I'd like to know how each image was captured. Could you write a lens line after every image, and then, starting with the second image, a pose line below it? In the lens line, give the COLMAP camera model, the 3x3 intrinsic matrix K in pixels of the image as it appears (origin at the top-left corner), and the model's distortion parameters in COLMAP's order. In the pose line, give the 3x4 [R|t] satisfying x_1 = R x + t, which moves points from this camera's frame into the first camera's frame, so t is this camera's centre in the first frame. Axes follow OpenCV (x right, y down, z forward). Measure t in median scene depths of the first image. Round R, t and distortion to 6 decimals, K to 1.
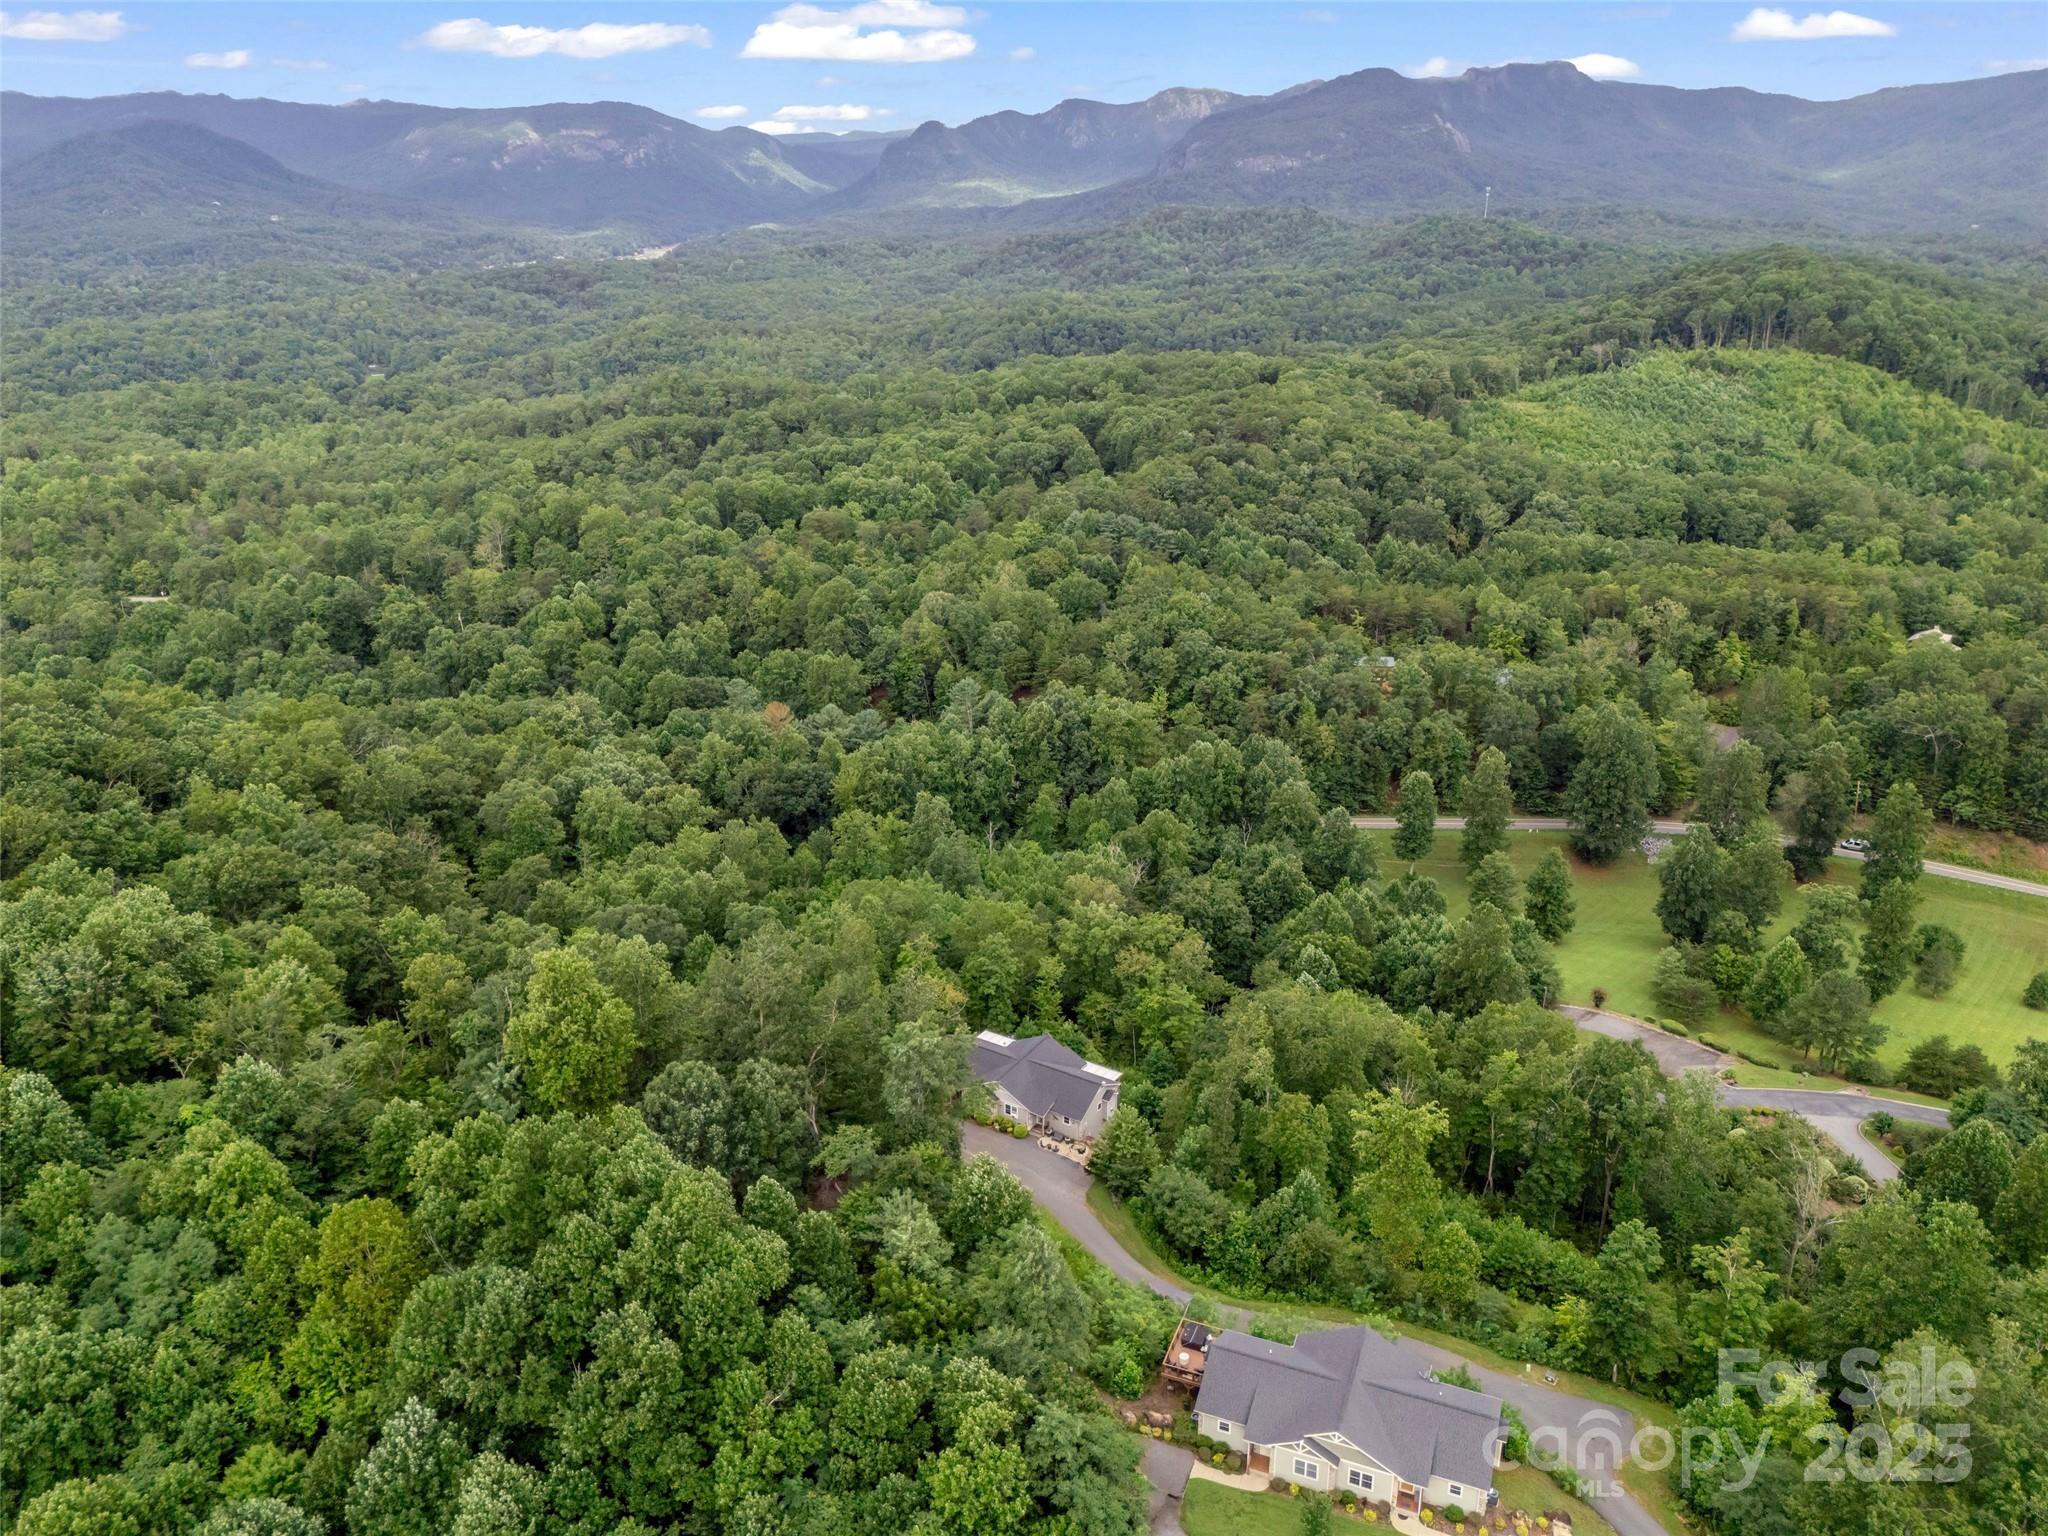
lens RADIAL K [[1601.4, 0, 1017.0], [0, 1601.4, 811.7], [0, 0, 1]] dist [0.084352, -0.072665]
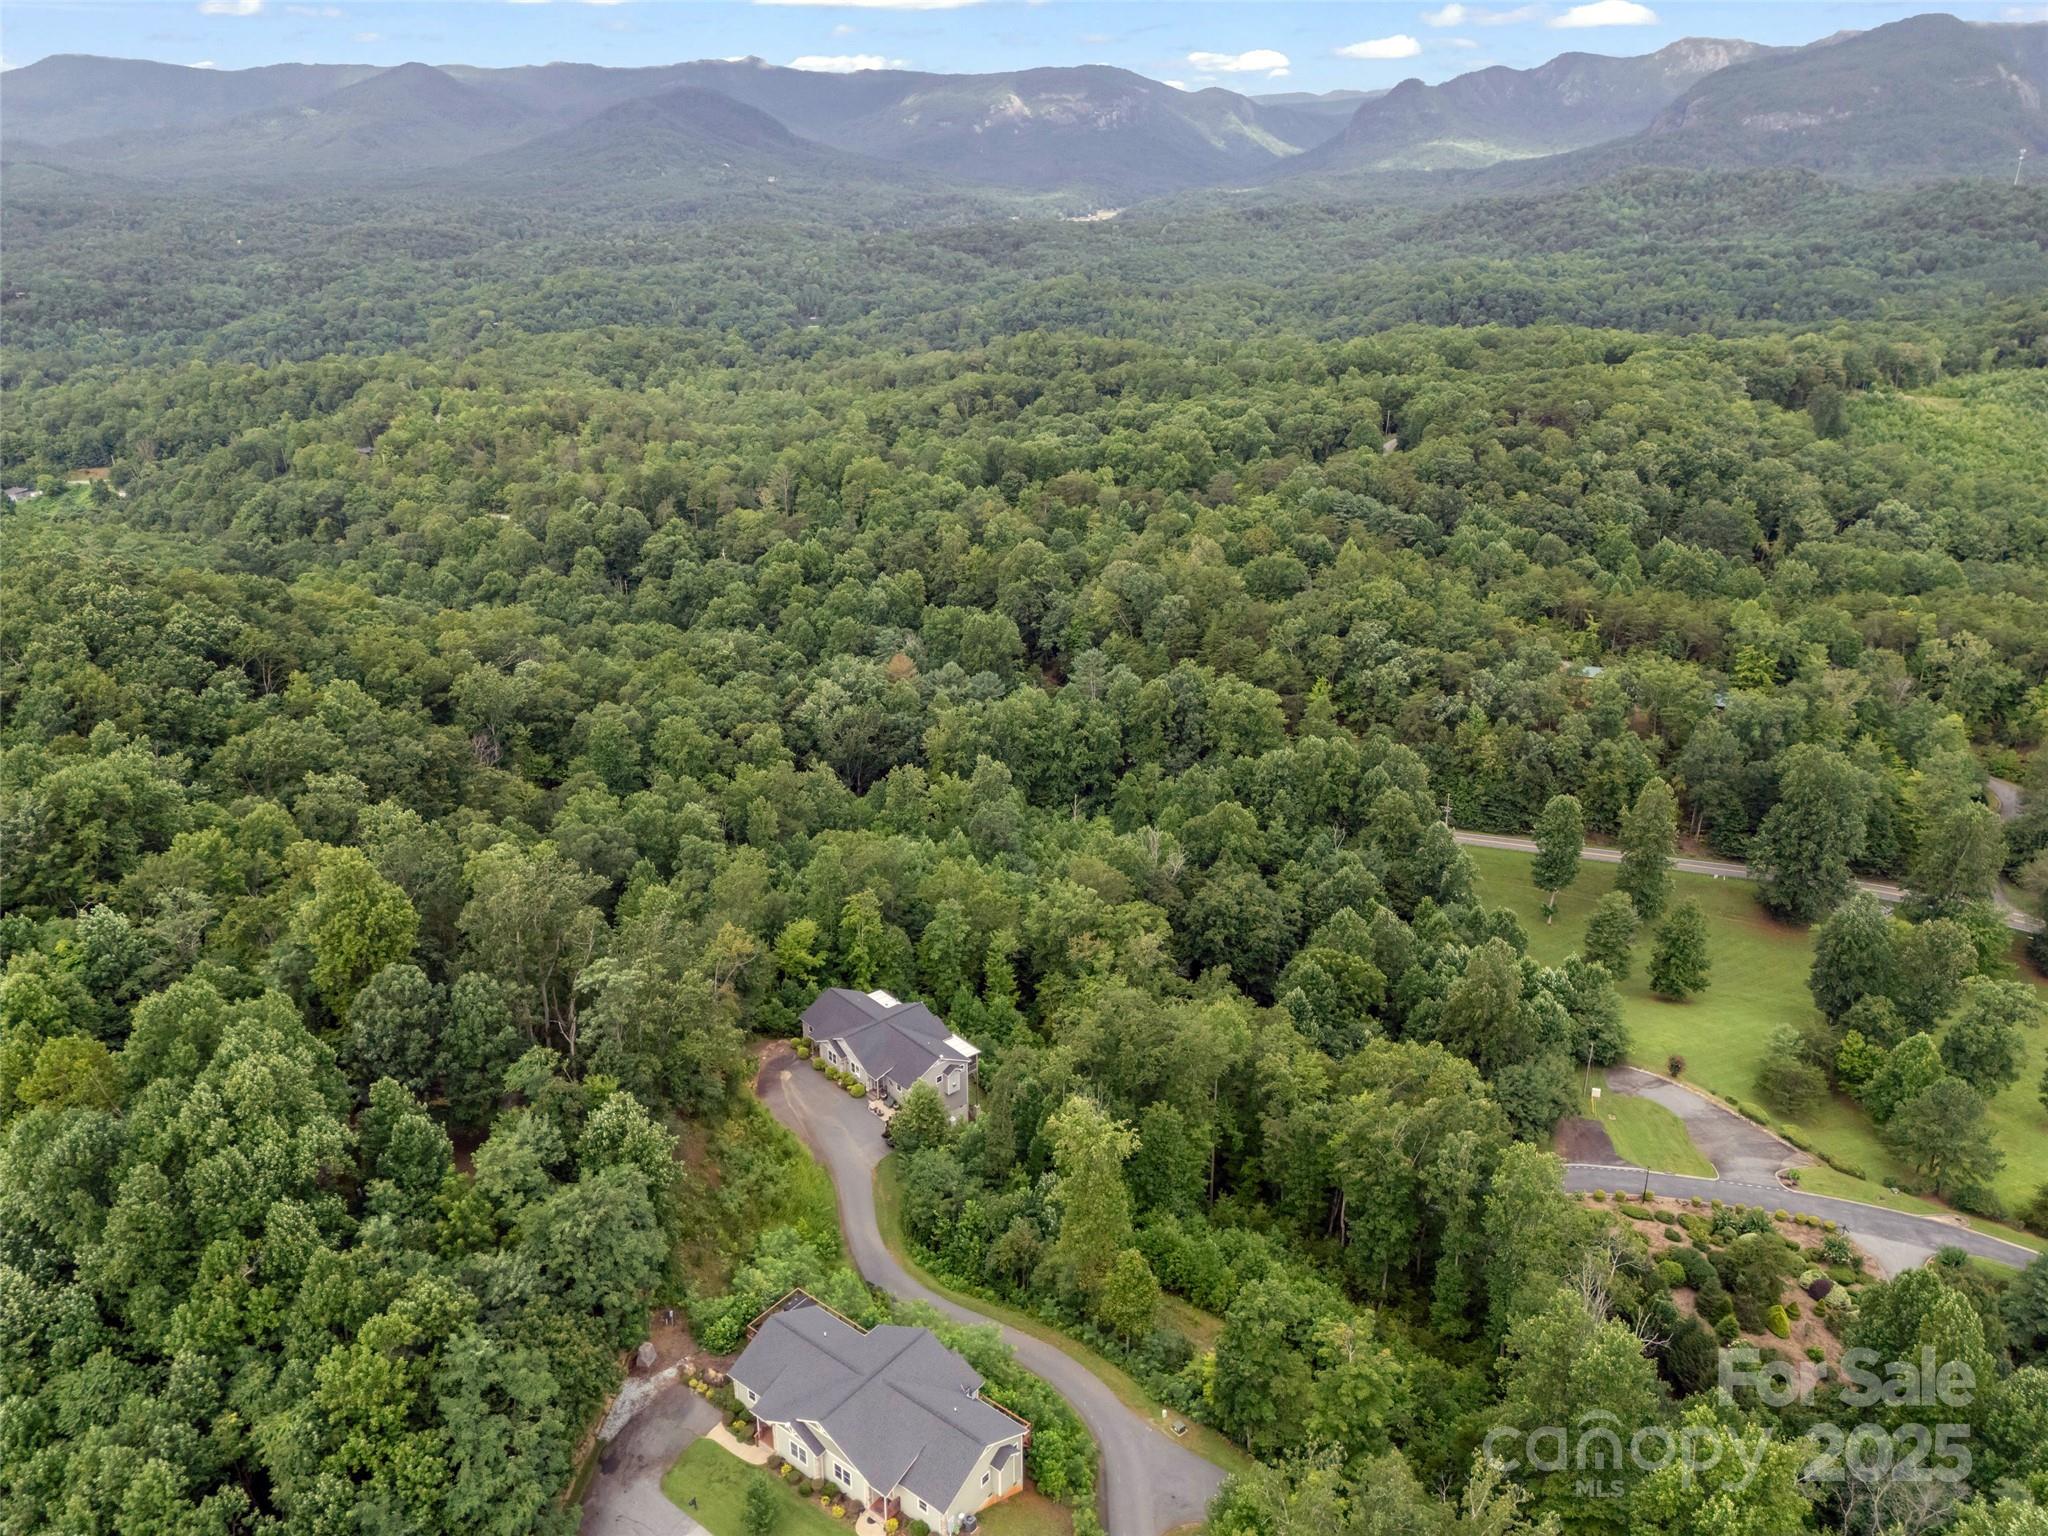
lens RADIAL K [[1601.4, 0, 1017.0], [0, 1601.4, 811.7], [0, 0, 1]] dist [0.084352, -0.072665]
pose [[0.954918, 0.118766, -0.272079, 0.143665], [-0.113306, 0.992917, 0.035752, -0.009246], [0.274398, -0.003312, 0.961611, 0.023345]]
